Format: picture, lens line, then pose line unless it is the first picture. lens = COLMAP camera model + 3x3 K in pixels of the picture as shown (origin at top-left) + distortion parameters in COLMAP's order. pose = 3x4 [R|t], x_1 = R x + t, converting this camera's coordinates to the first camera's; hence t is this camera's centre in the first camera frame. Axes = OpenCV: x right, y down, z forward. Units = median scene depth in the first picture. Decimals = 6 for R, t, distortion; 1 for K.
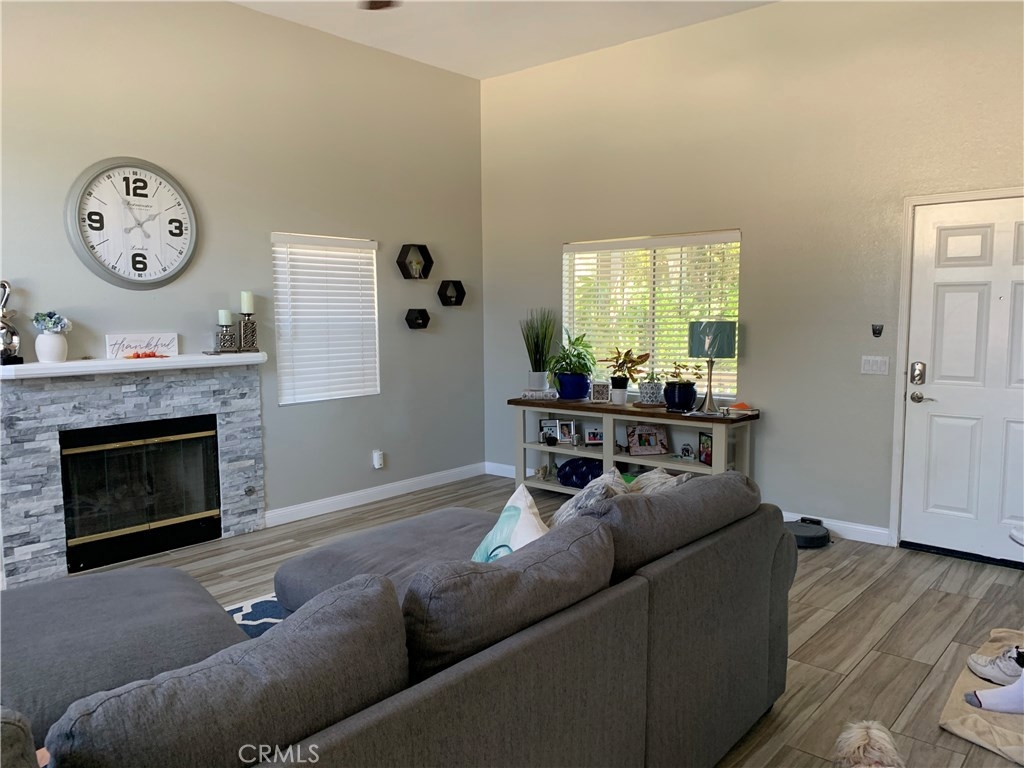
lens RADIAL K [[775.9, 0, 512.0], [0, 775.9, 384.0], [0, 0, 1]] dist [0.085461, -0.130447]
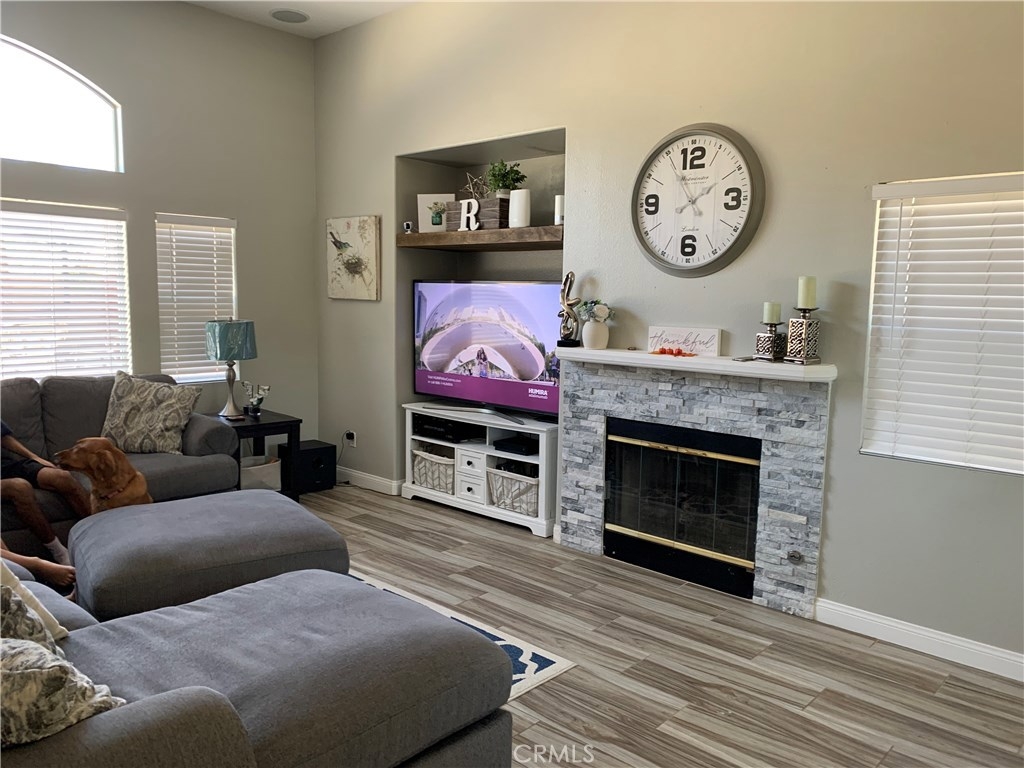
lens RADIAL K [[775.9, 0, 512.0], [0, 775.9, 384.0], [0, 0, 1]] dist [0.085461, -0.130447]
pose [[-0.026964, 0.125207, -0.991764, 0.406078], [-0.111713, 0.985533, 0.127457, -0.091602], [0.993375, 0.114229, -0.012586, 0.829367]]
